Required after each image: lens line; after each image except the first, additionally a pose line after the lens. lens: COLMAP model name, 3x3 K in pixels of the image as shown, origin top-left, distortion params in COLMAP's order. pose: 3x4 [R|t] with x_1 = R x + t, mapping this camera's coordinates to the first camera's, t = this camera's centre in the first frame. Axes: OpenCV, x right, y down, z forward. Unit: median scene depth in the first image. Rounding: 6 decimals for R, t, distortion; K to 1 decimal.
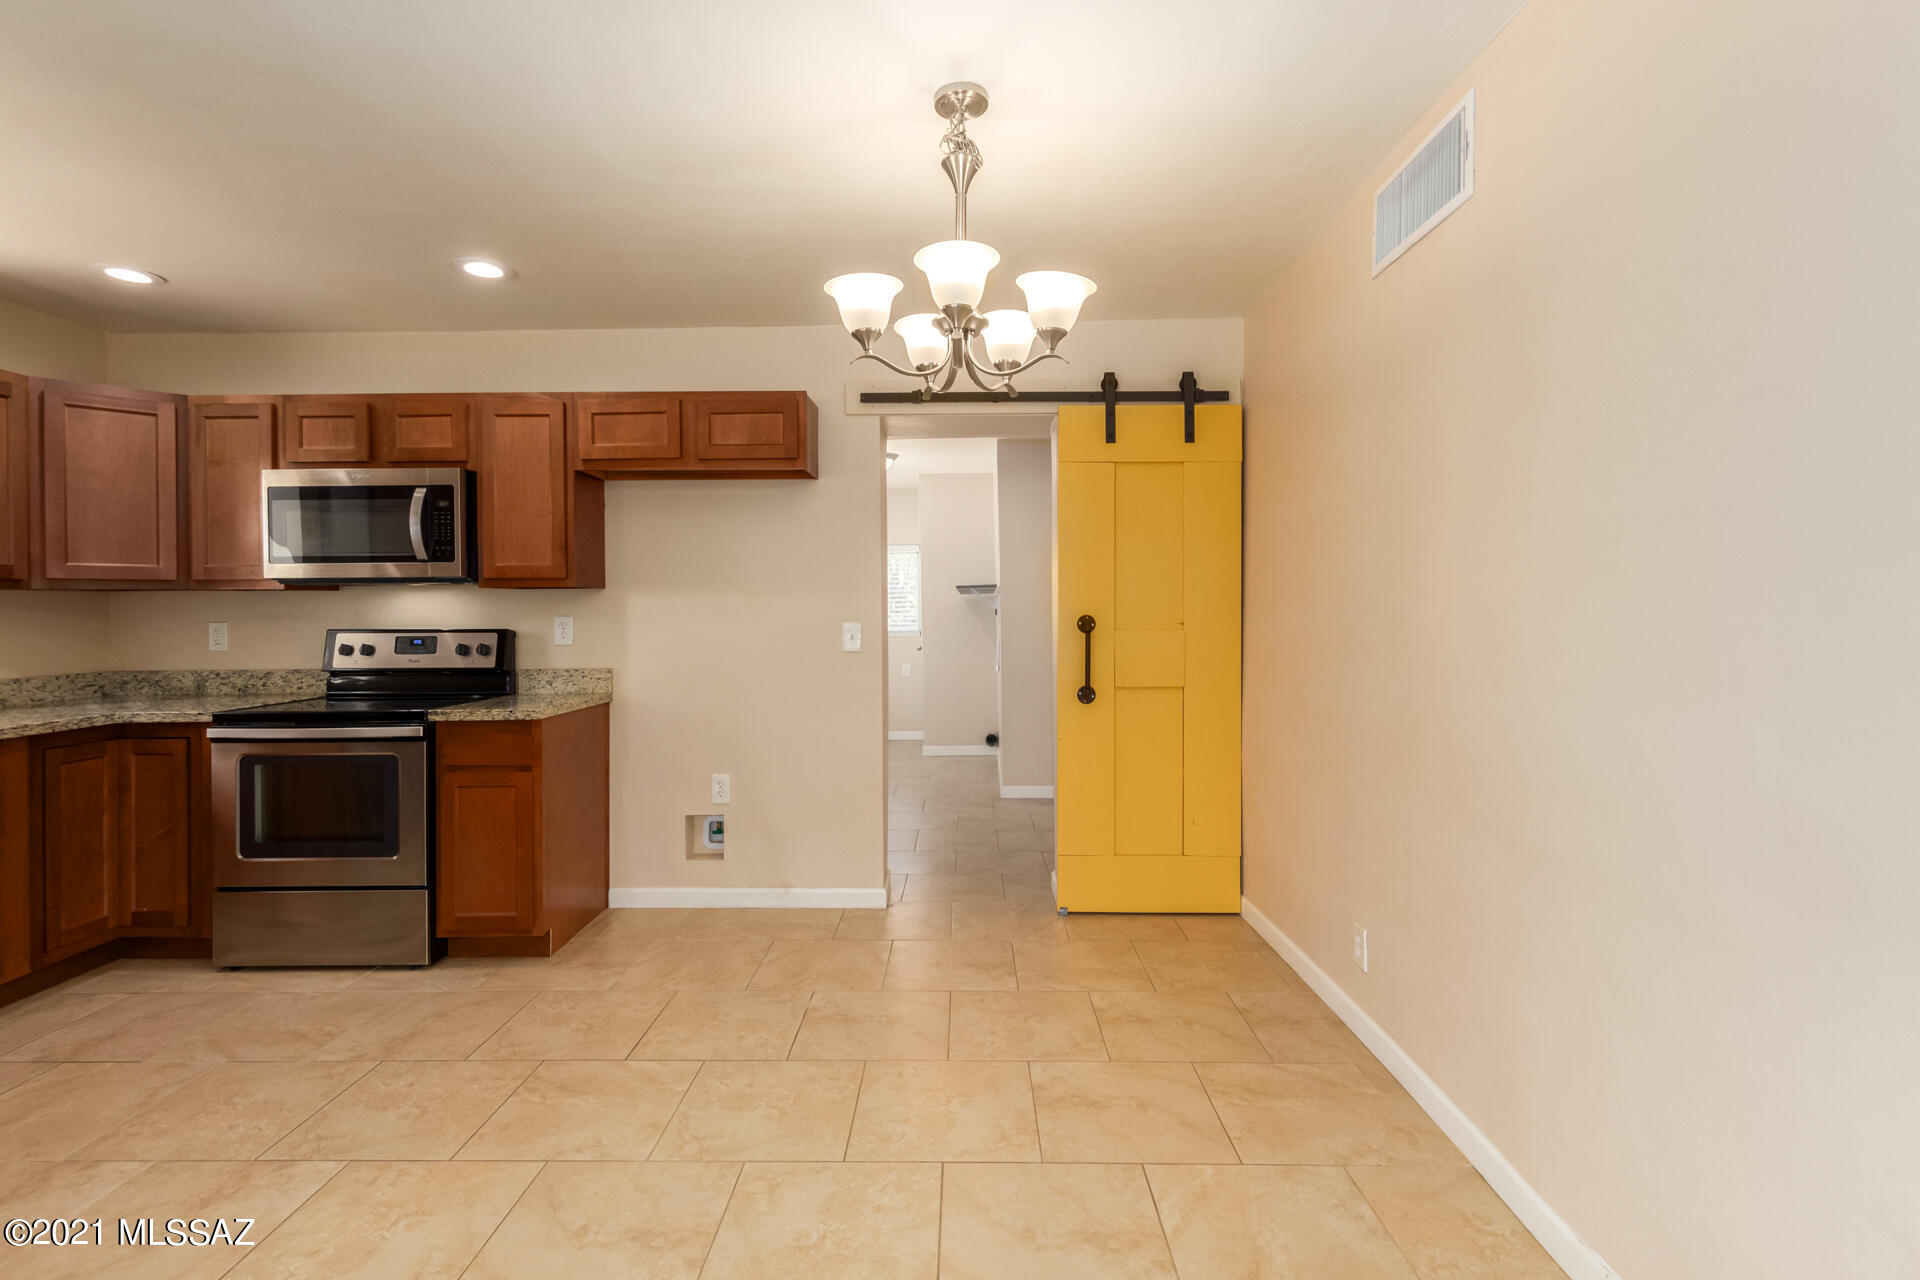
lens RADIAL K [[873.1, 0, 950.0], [0, 873.1, 625.0], [0, 0, 1]] dist [0.001650, -0.000859]
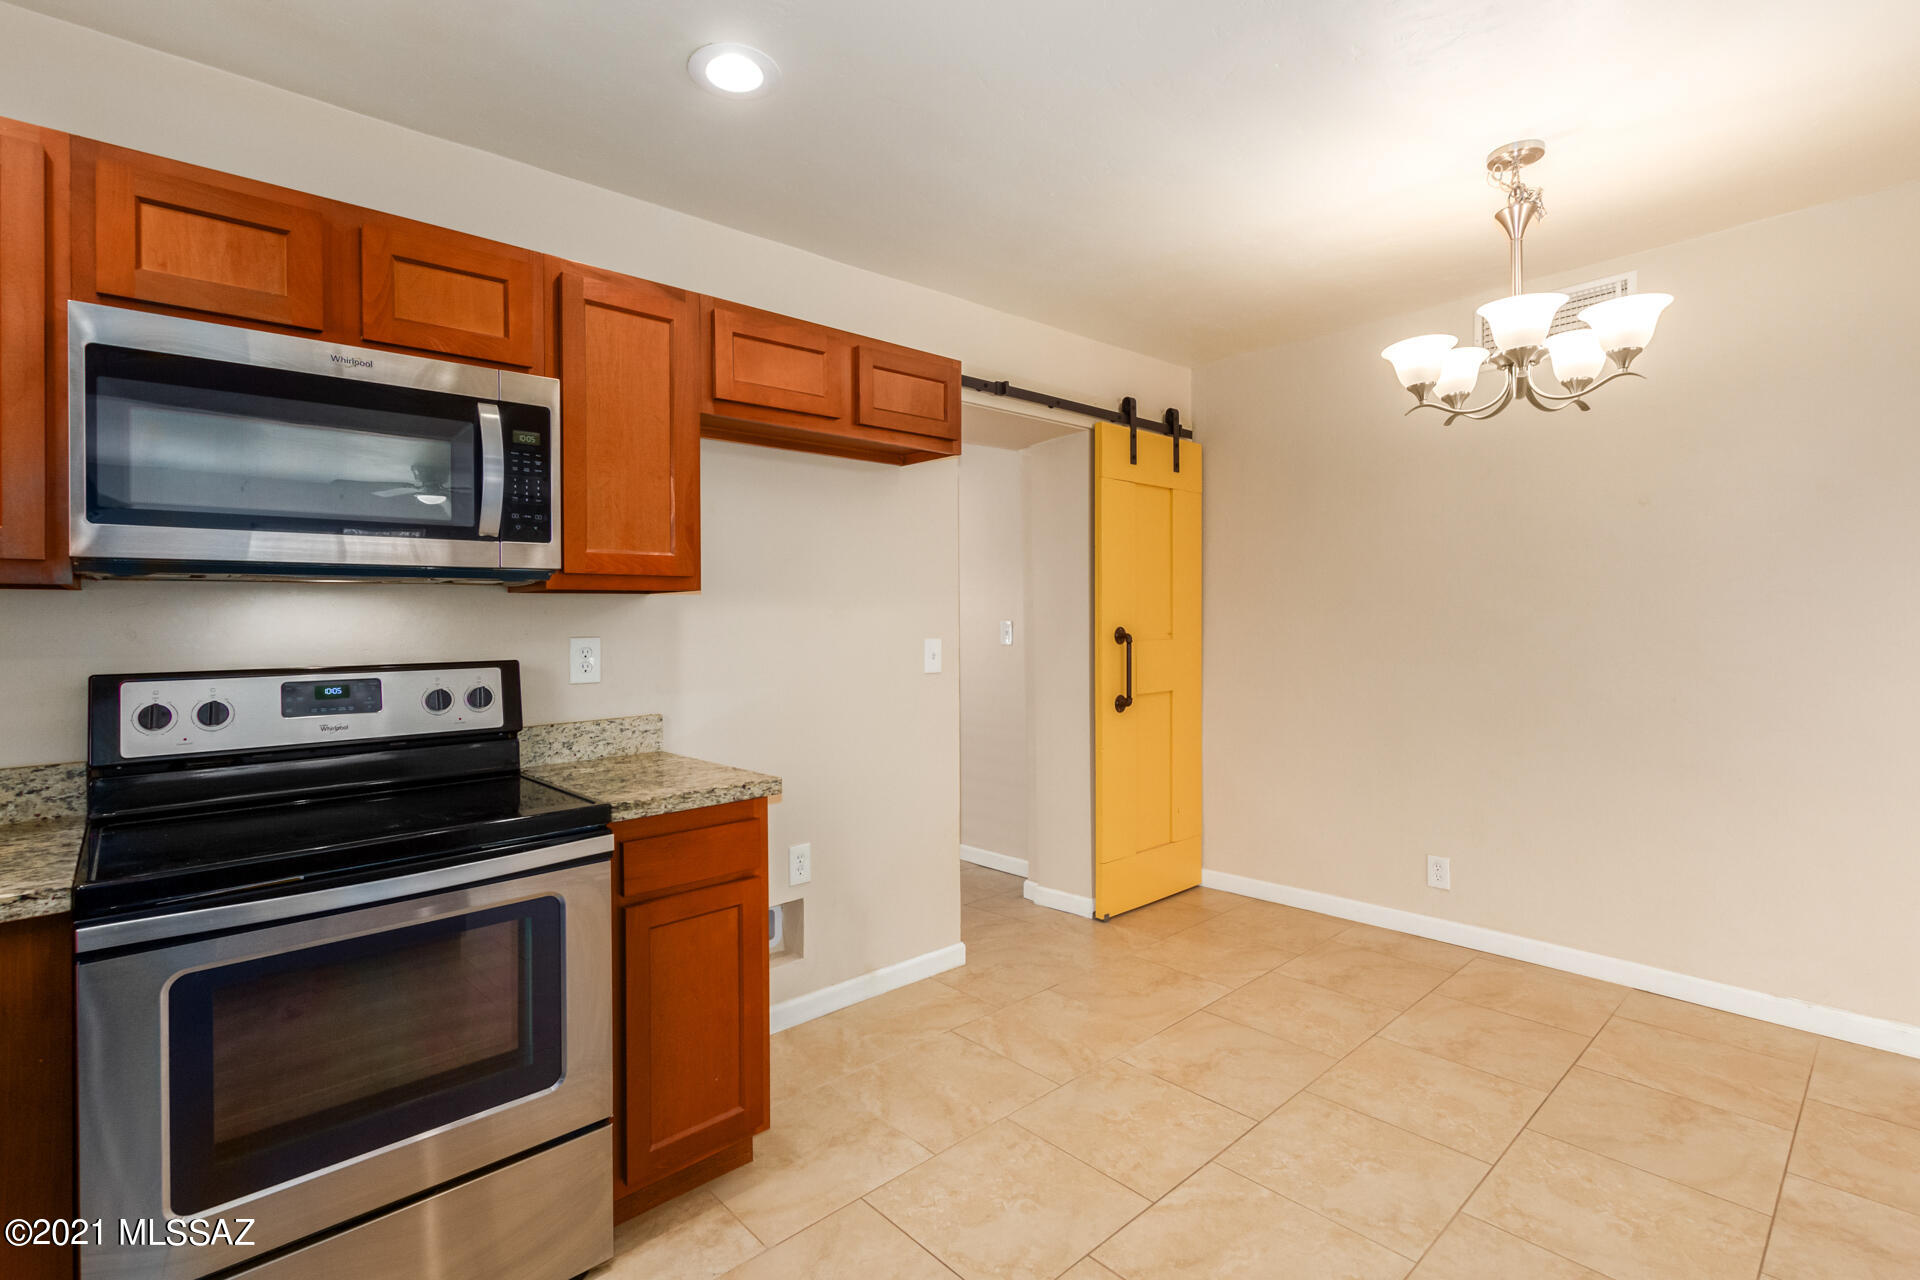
lens RADIAL K [[873.1, 0, 947.7], [0, 873.1, 635.6], [0, 0, 1]] dist [0.001650, -0.000859]
pose [[0.740227, -0.016357, 0.672158, -0.696472], [0.022873, 0.999738, -0.000860, -0.004850], [-0.671968, 0.016011, 0.740407, 0.371486]]
